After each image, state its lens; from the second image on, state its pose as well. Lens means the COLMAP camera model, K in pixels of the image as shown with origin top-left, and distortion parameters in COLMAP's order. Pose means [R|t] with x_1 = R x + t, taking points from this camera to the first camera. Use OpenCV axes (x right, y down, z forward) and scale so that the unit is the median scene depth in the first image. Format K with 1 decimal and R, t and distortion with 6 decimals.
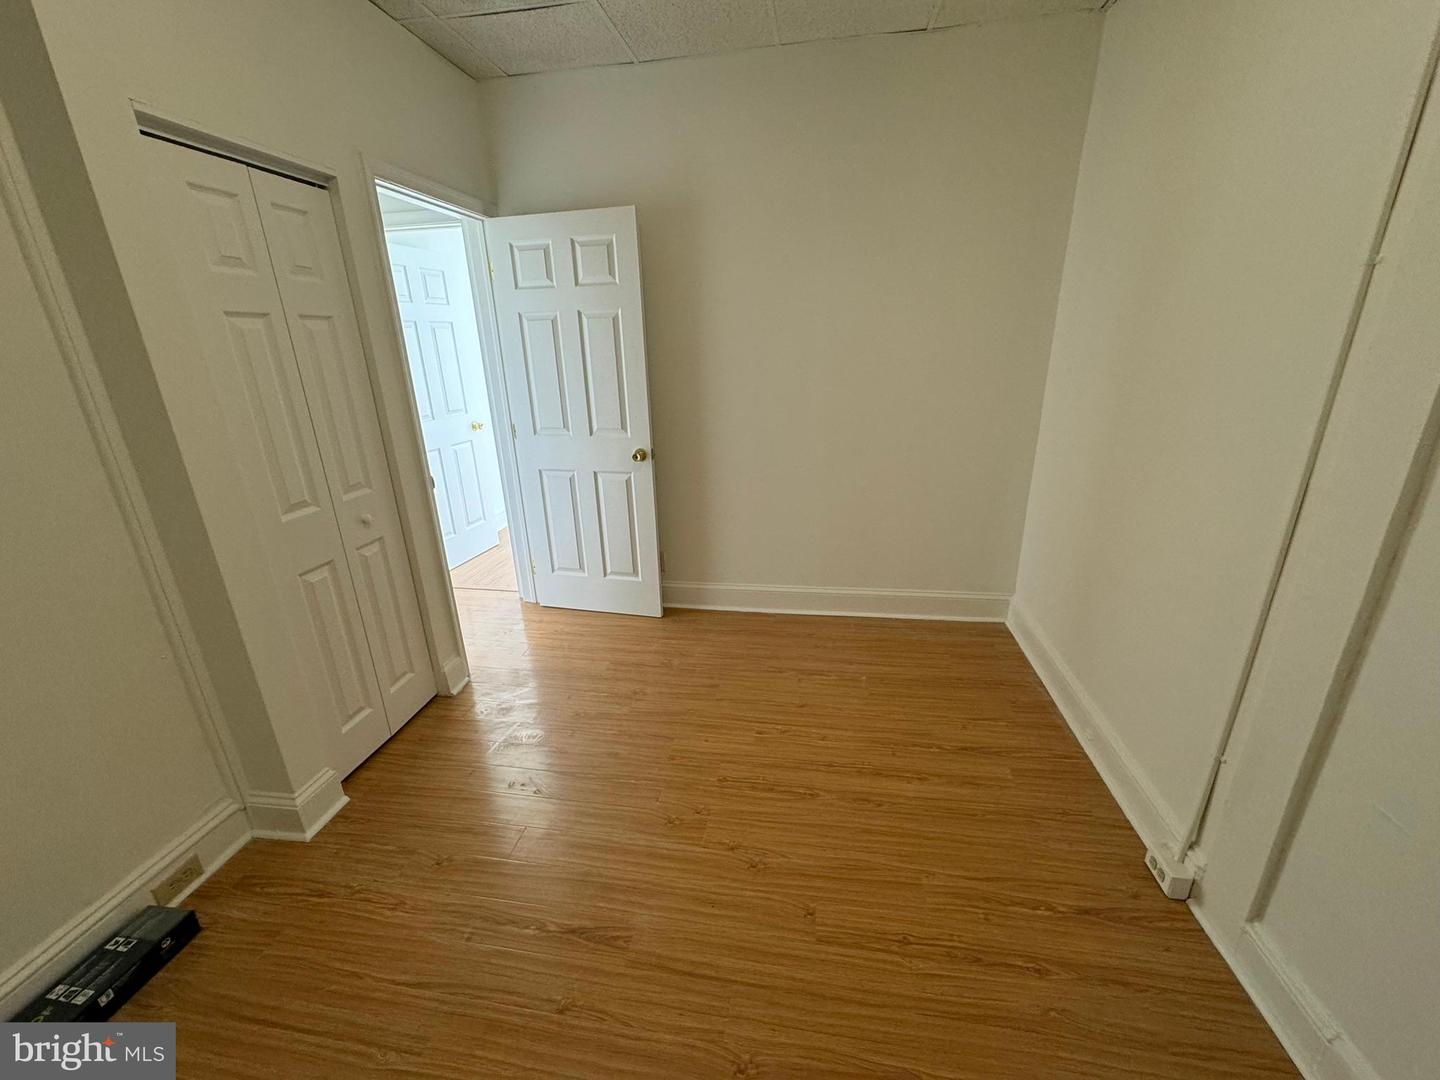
lens RADIAL K [[575.1, 0, 722.1], [0, 575.1, 540.2], [0, 0, 1]] dist [-0.001455, 0.001434]
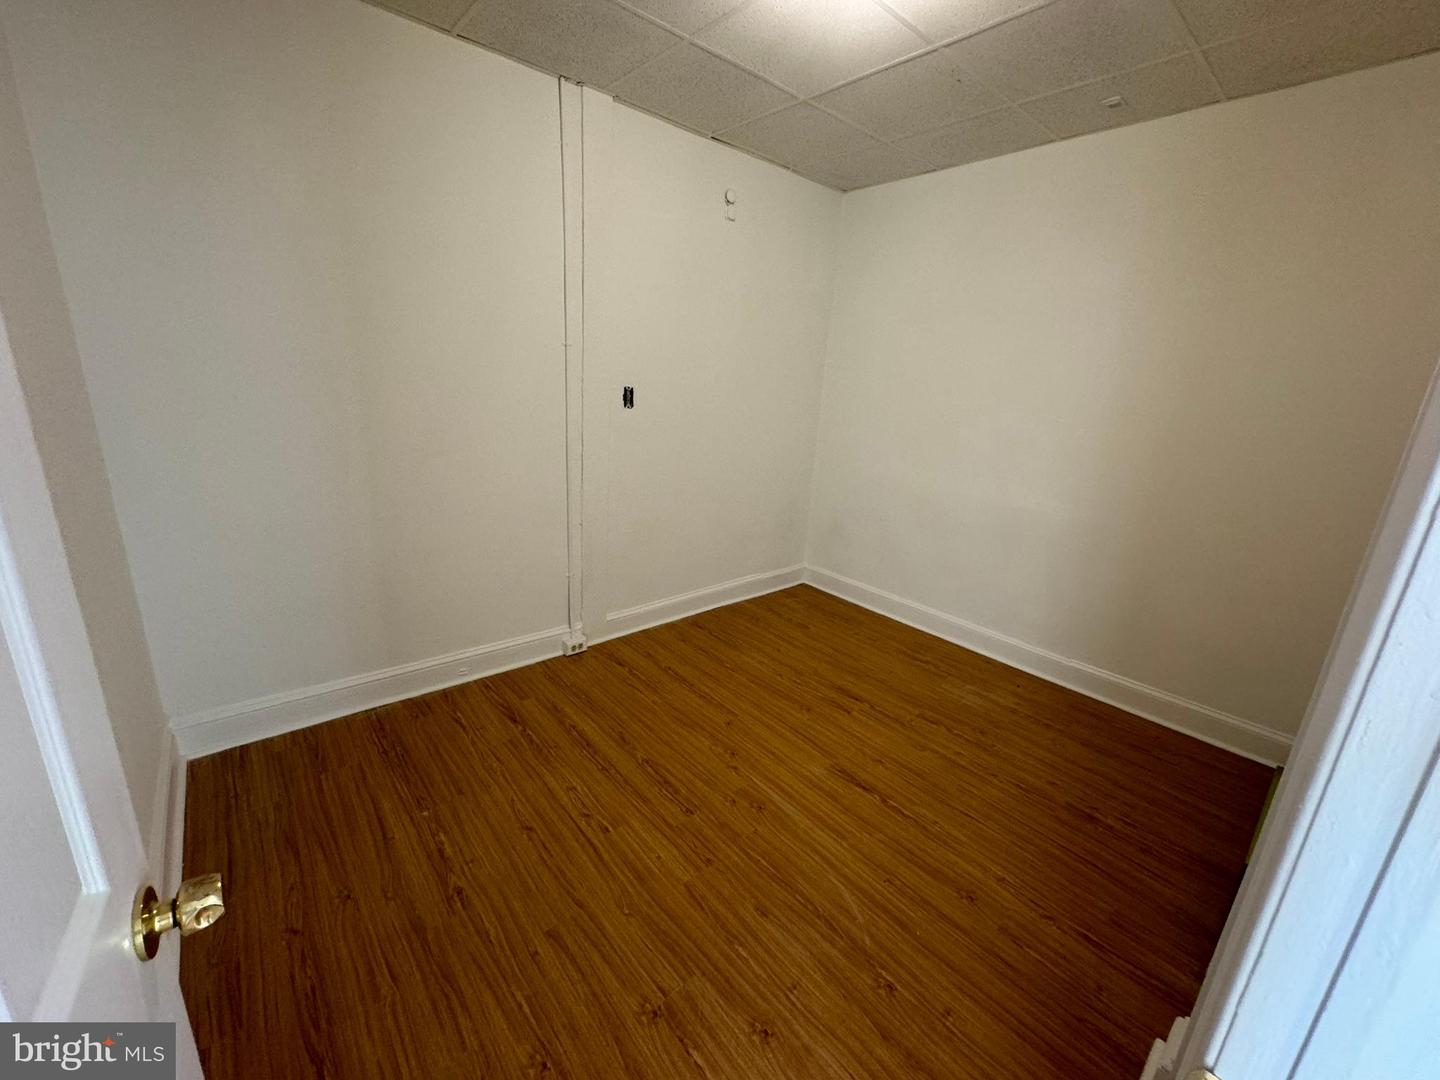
lens RADIAL K [[575.1, 0, 717.7], [0, 575.1, 539.5], [0, 0, 1]] dist [-0.001455, 0.001434]
pose [[-0.769668, -0.181036, 0.612239, -0.542407], [0.179894, 0.858605, 0.480037, -0.441011], [-0.612576, 0.479607, -0.628274, 1.328806]]
